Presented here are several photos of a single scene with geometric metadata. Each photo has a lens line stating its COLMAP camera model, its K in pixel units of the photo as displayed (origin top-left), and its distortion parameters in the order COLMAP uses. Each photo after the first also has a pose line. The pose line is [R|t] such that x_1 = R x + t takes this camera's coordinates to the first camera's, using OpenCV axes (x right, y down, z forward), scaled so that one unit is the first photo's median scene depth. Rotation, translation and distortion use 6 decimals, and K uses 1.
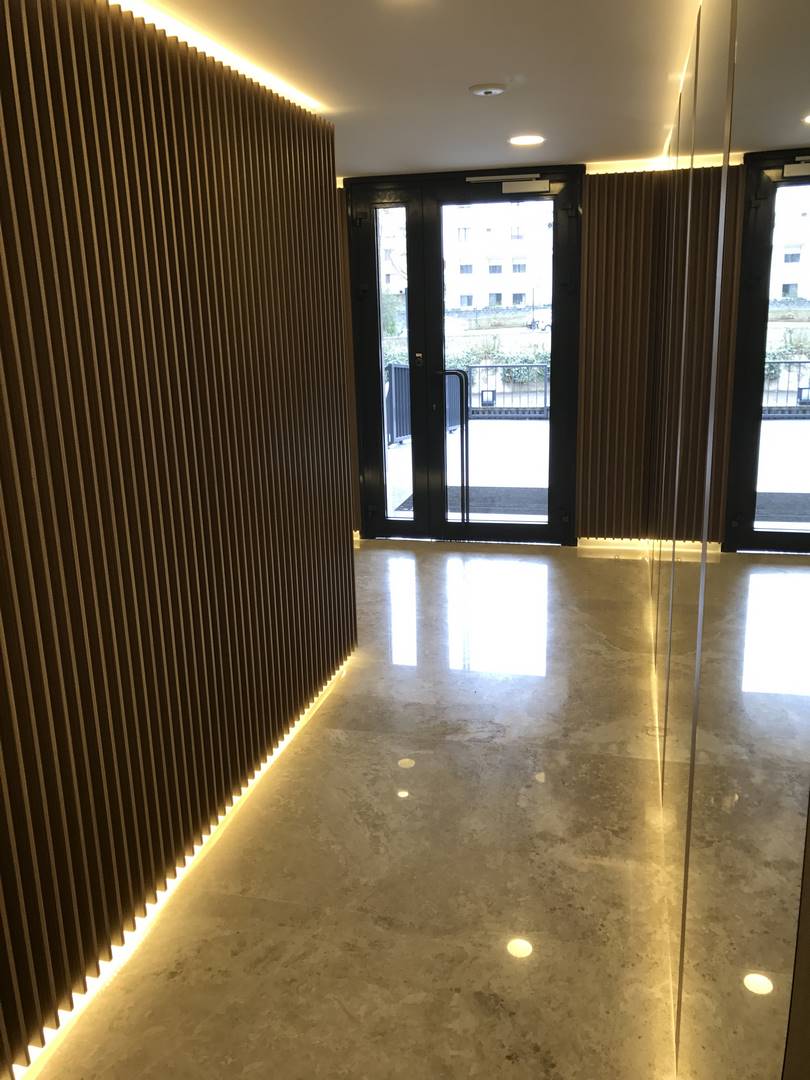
lens RADIAL K [[902.2, 0, 405.8], [0, 902.2, 538.7], [0, 0, 1]] dist [-0.007410, -0.008419]
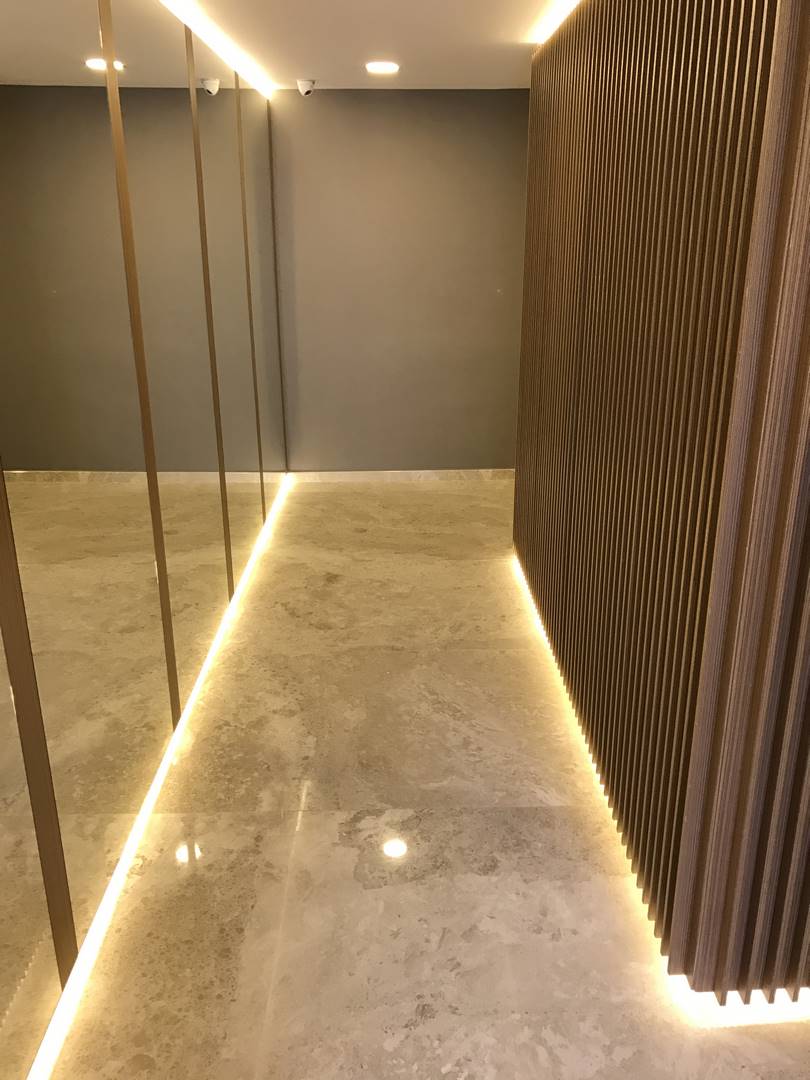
lens RADIAL K [[902.2, 0, 406.7], [0, 902.2, 539.4], [0, 0, 1]] dist [-0.007410, -0.008419]
pose [[-0.968186, 0.104516, -0.227359, 0.244119], [-0.042351, 0.827046, 0.560537, -0.490792], [0.246622, 0.552333, -0.796308, 1.793941]]
